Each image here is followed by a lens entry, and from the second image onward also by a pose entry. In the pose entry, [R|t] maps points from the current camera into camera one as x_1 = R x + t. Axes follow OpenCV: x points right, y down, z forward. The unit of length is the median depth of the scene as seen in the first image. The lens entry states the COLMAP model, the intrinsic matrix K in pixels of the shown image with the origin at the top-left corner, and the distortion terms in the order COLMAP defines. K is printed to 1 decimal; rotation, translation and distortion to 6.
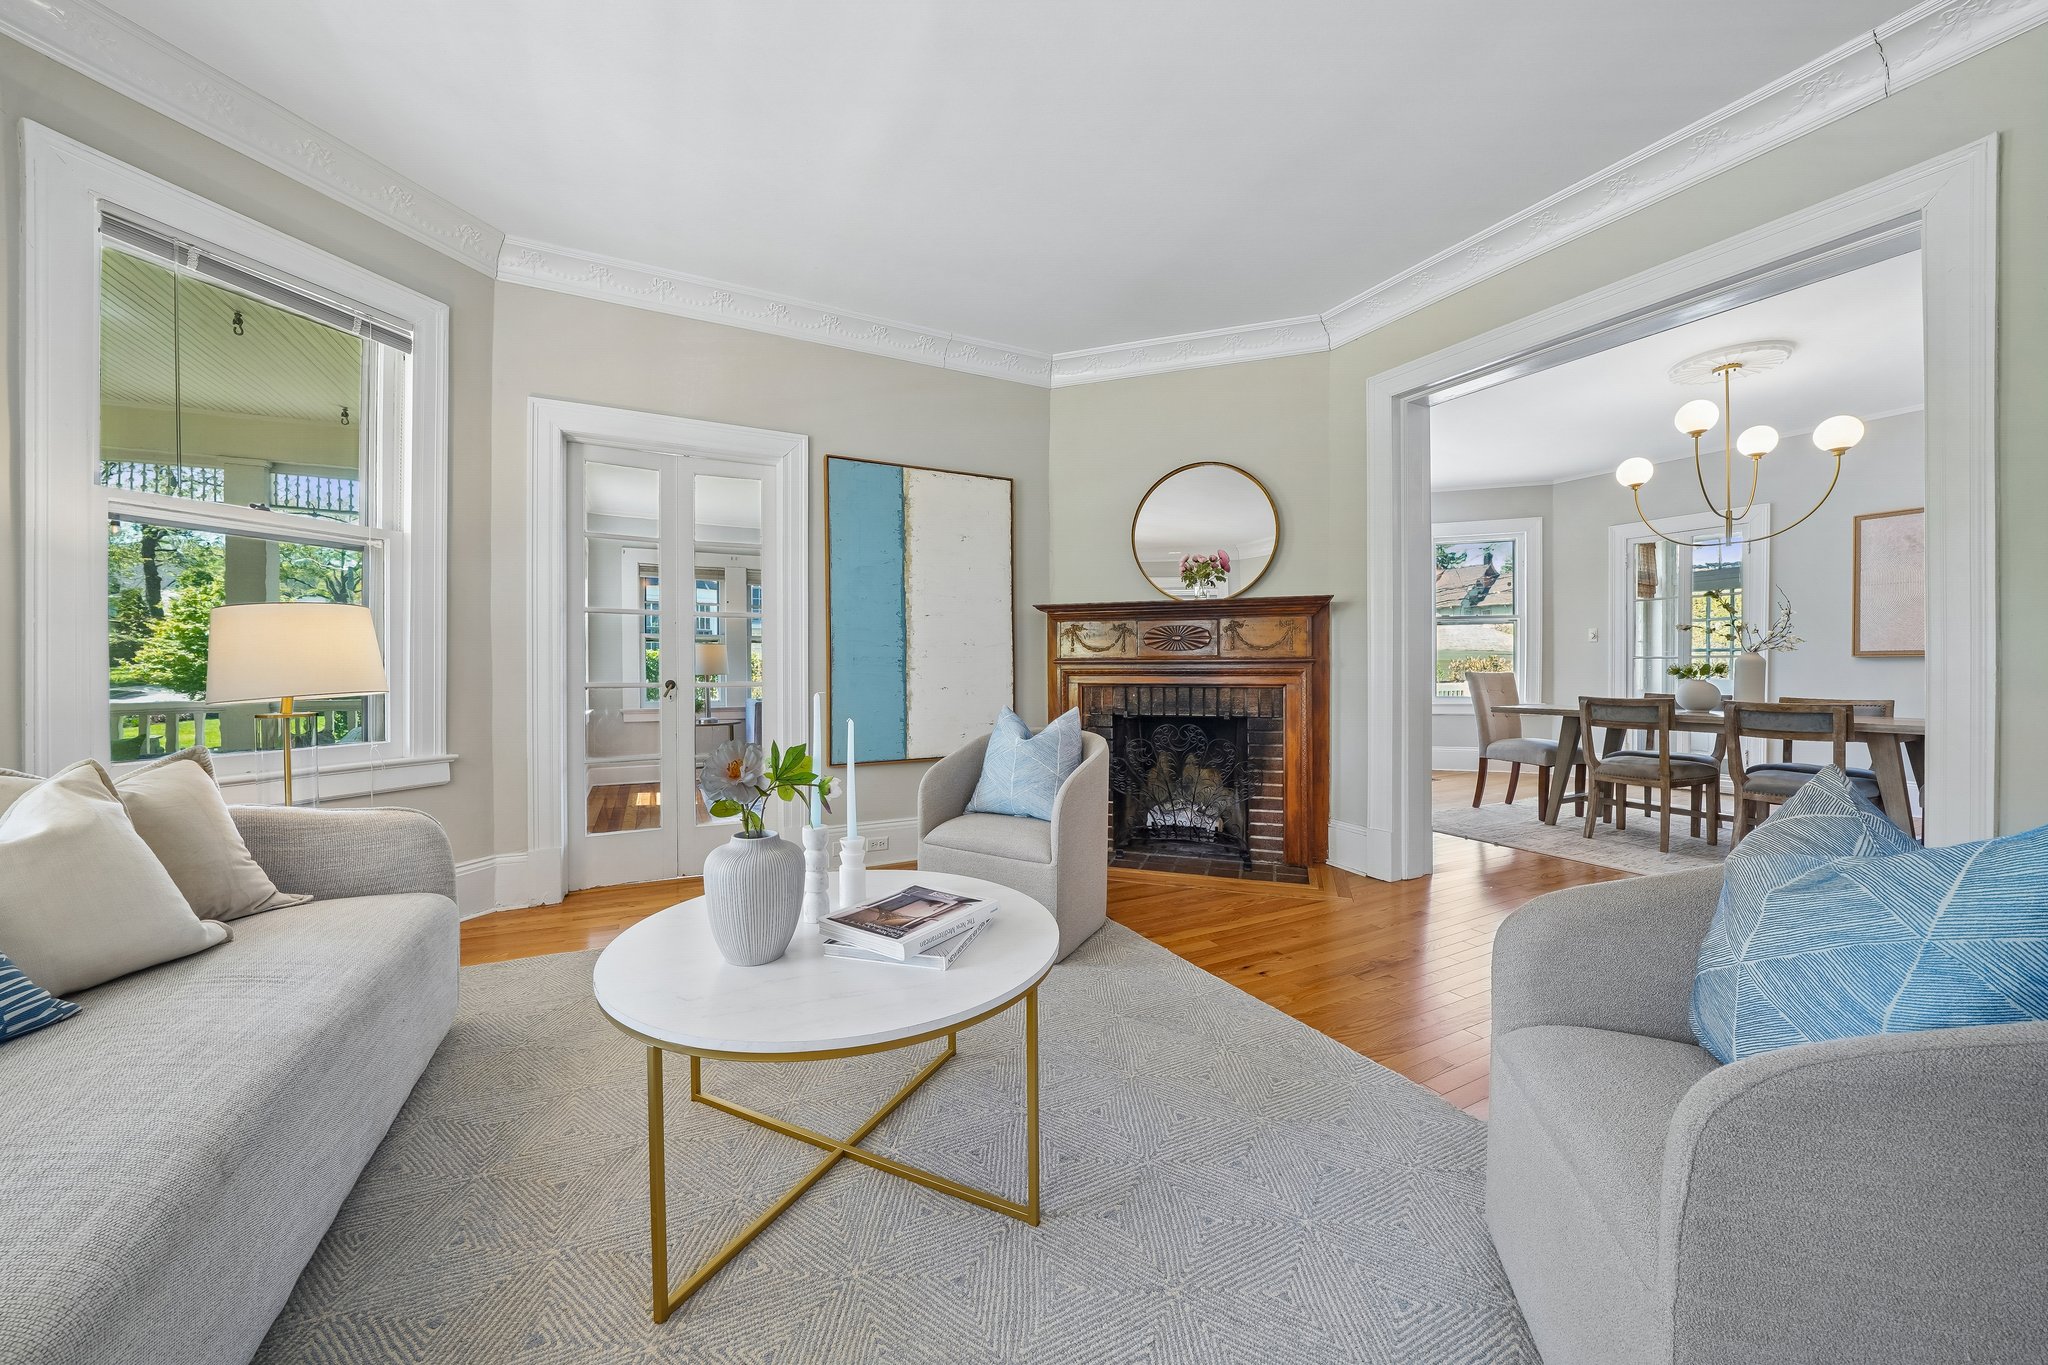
lens RADIAL K [[725.7, 0, 1026.2], [0, 725.7, 675.8], [0, 0, 1]] dist [-0.020887, 0.000112]
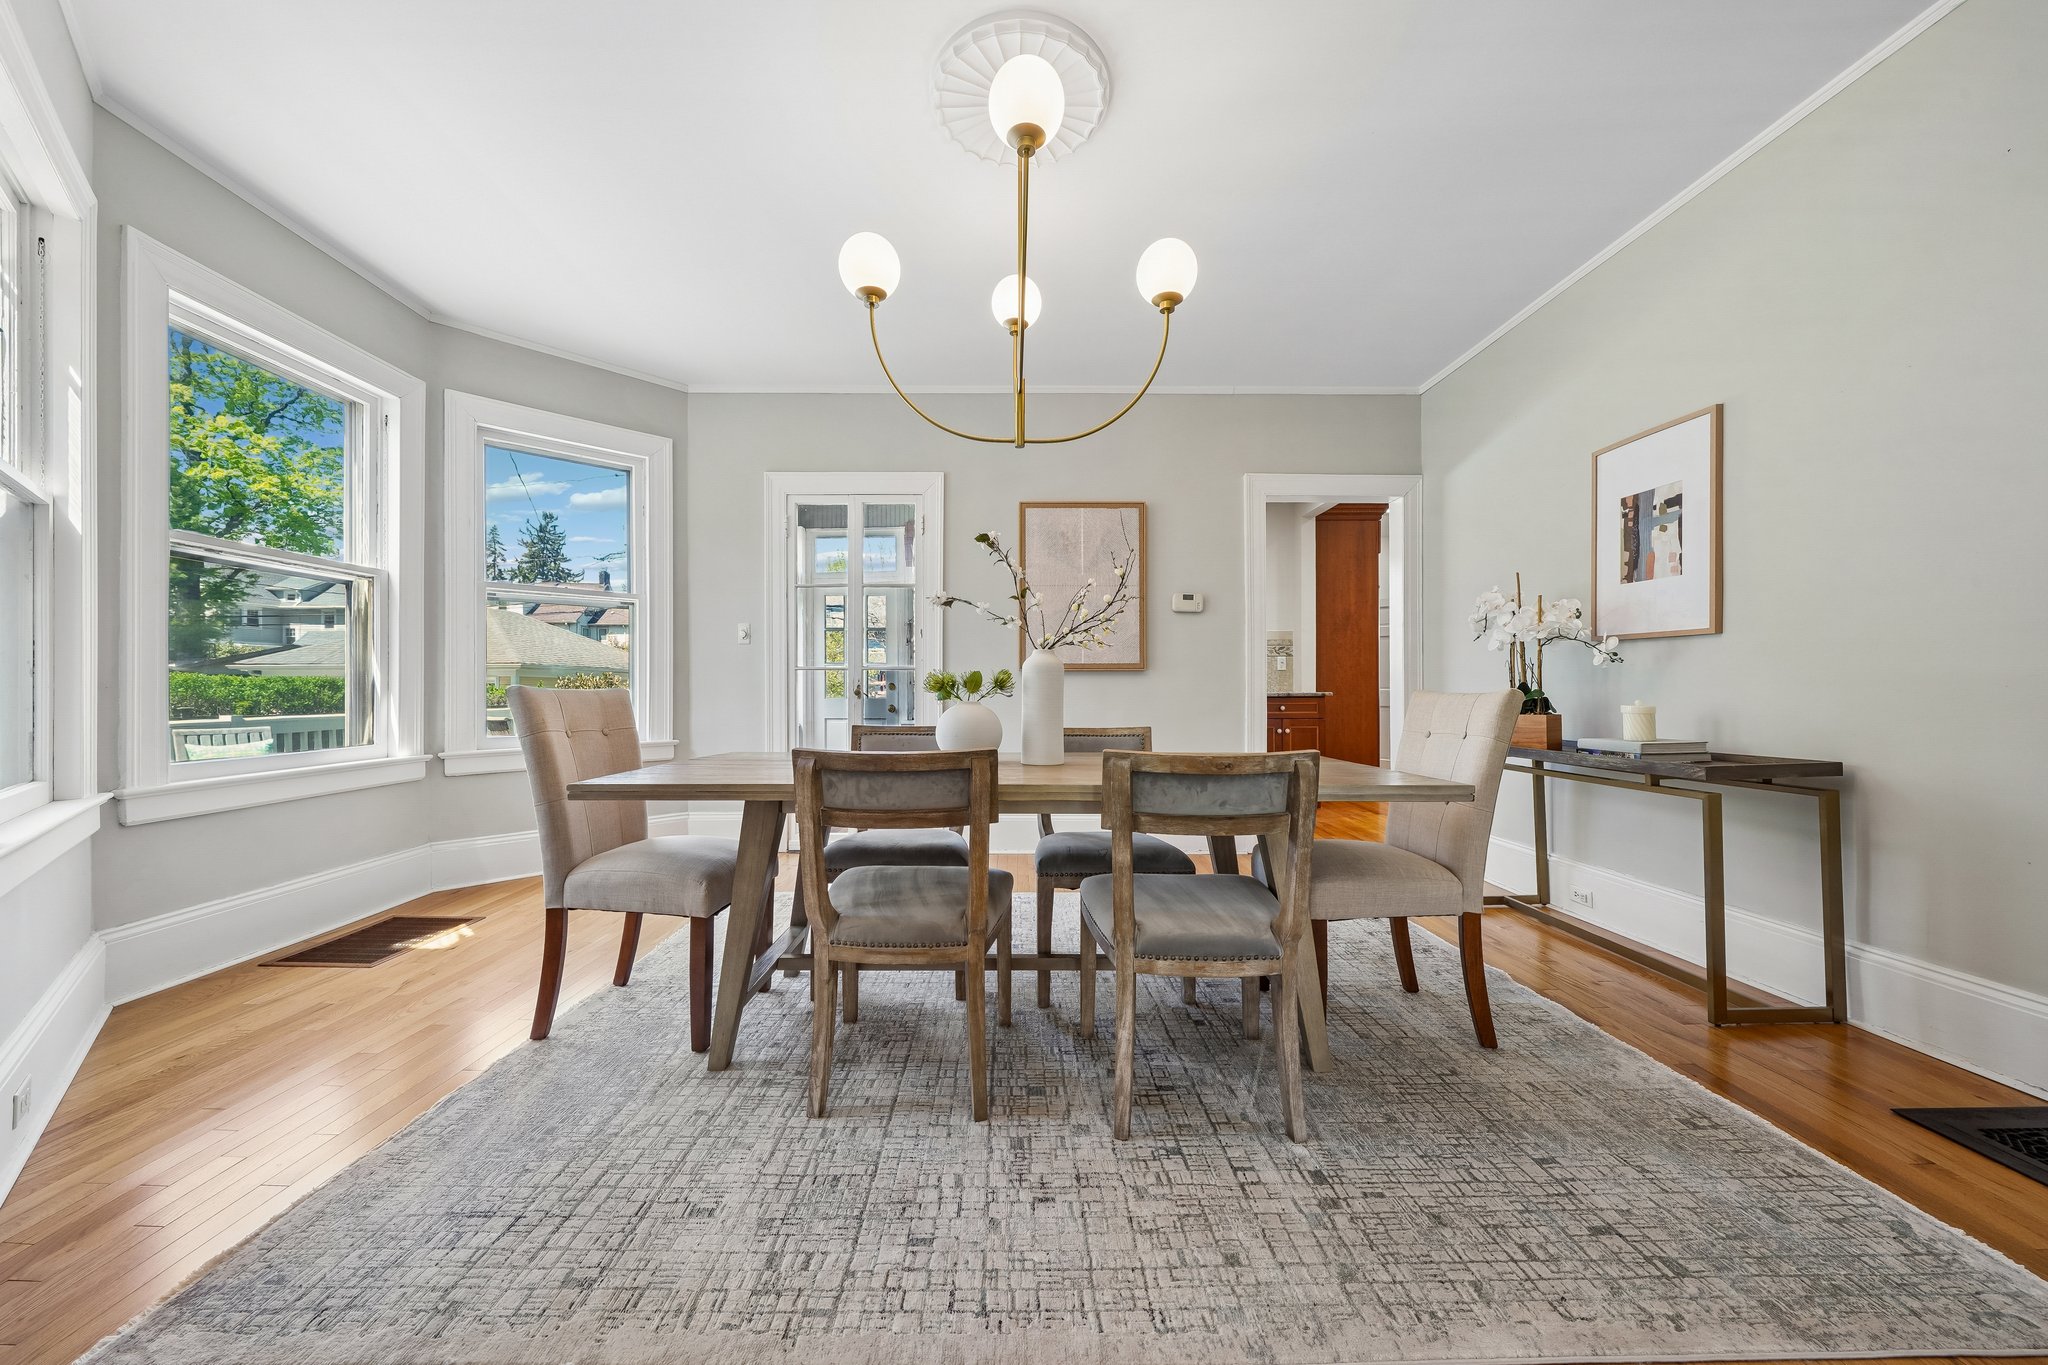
lens RADIAL K [[659.9, 0, 990.1], [0, 659.9, 690.6], [0, 0, 1]] dist [-0.001291, -0.000024]
pose [[0.458674, -0.004619, 0.888593, 0.442848], [0.011238, 0.999937, -0.000603, -0.001336], [-0.888534, 0.010262, 0.458697, 0.650535]]
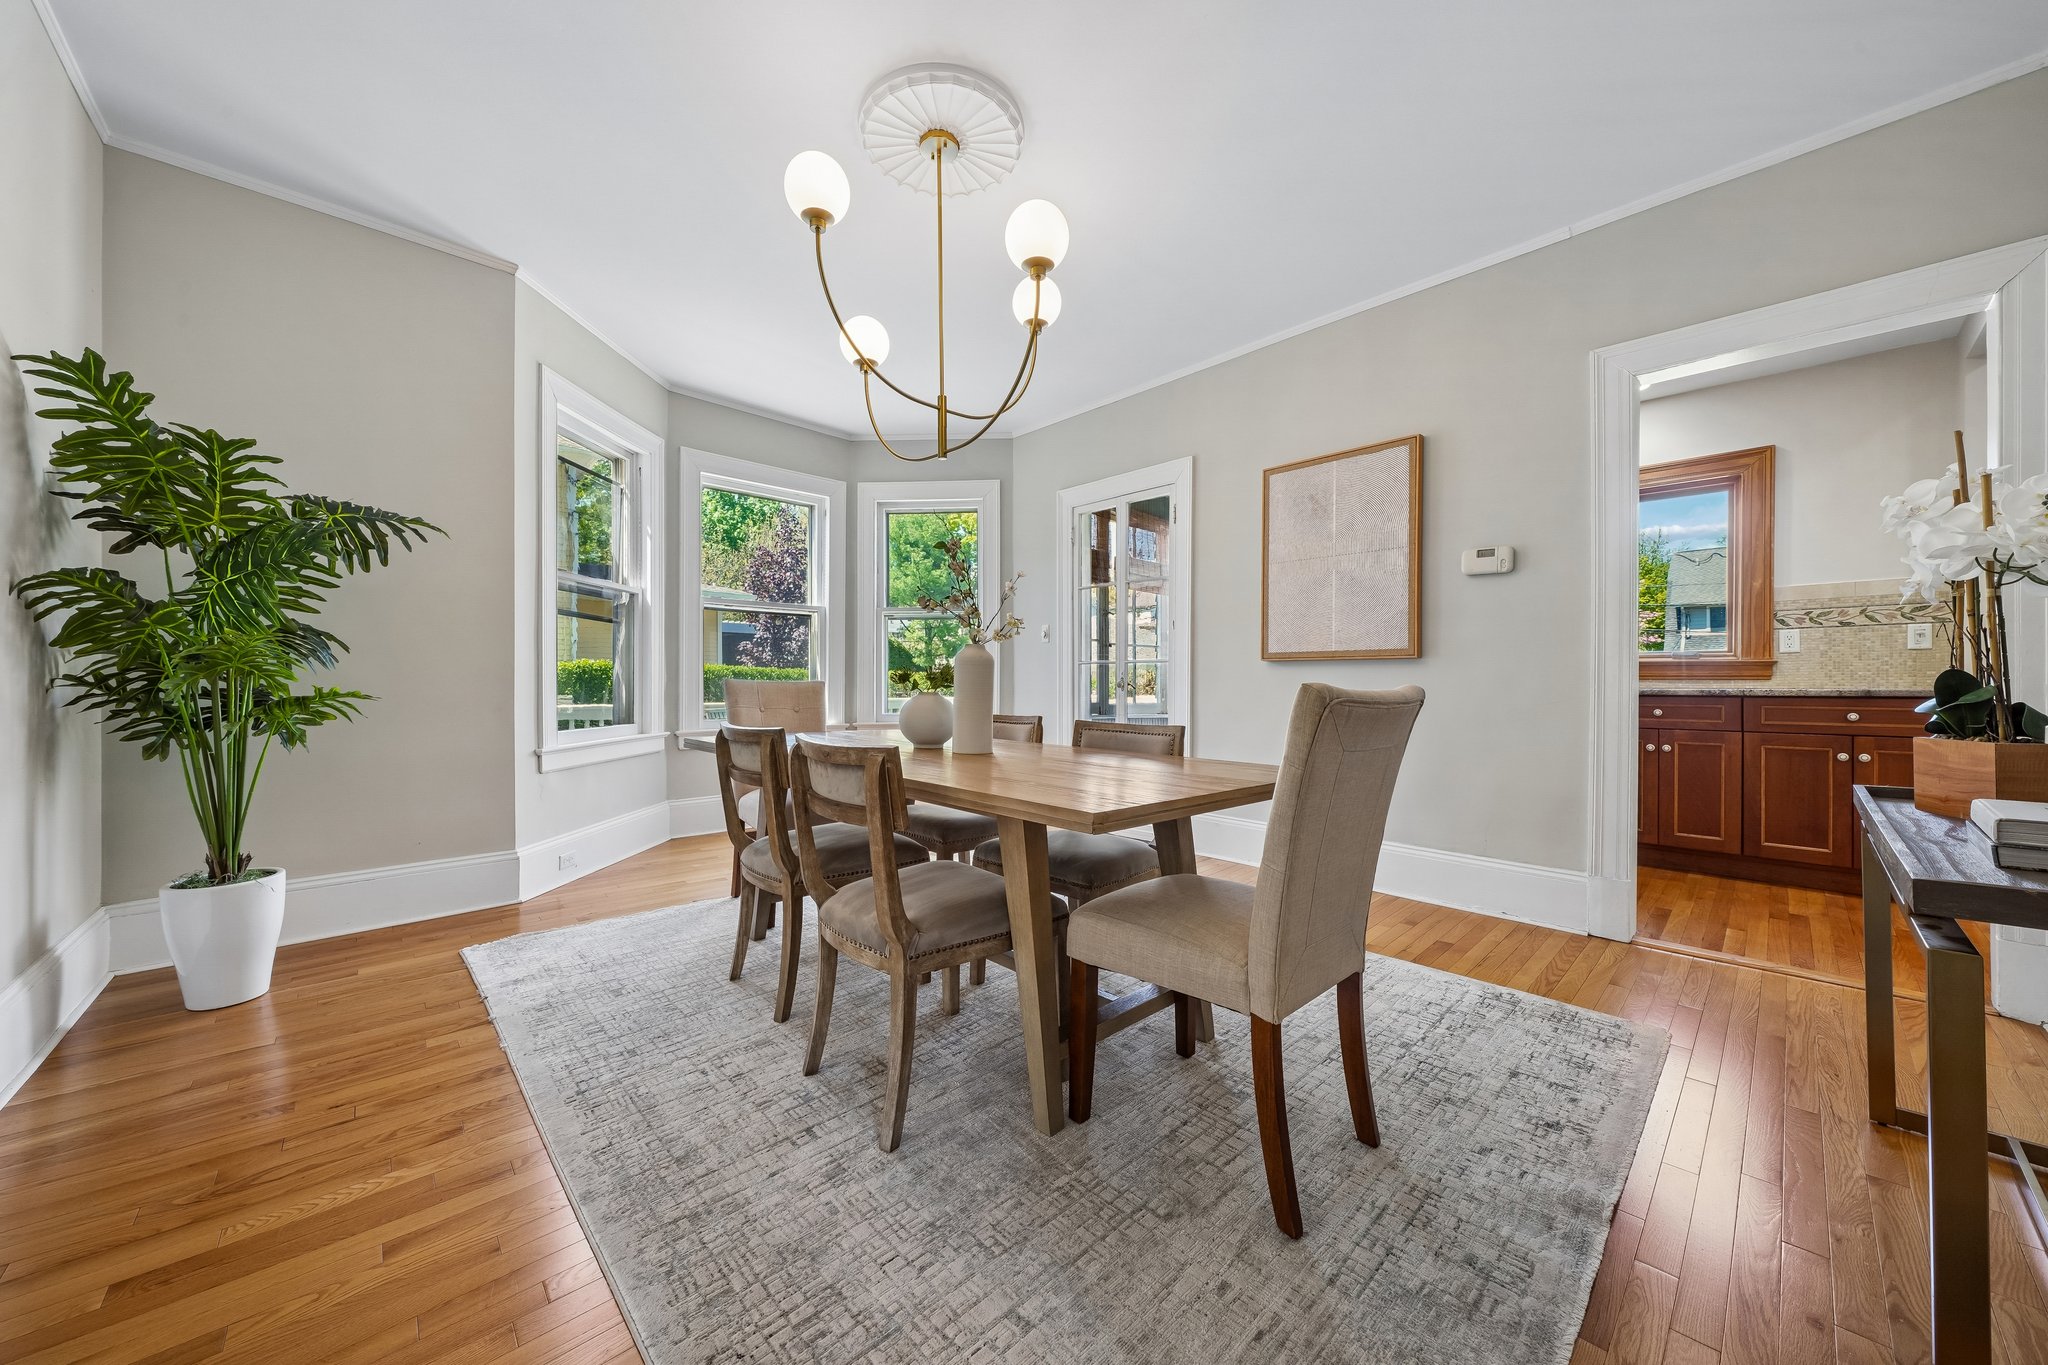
lens RADIAL K [[687.0, 0, 1101.1], [0, 687.0, 682.3], [0, 0, 1]] dist [-0.006267, 0.000038]
pose [[0.943657, -0.000214, 0.330924, 0.748022], [0.003067, 0.999963, -0.008098, 0.002834], [-0.330910, 0.008657, 0.943623, 0.363407]]
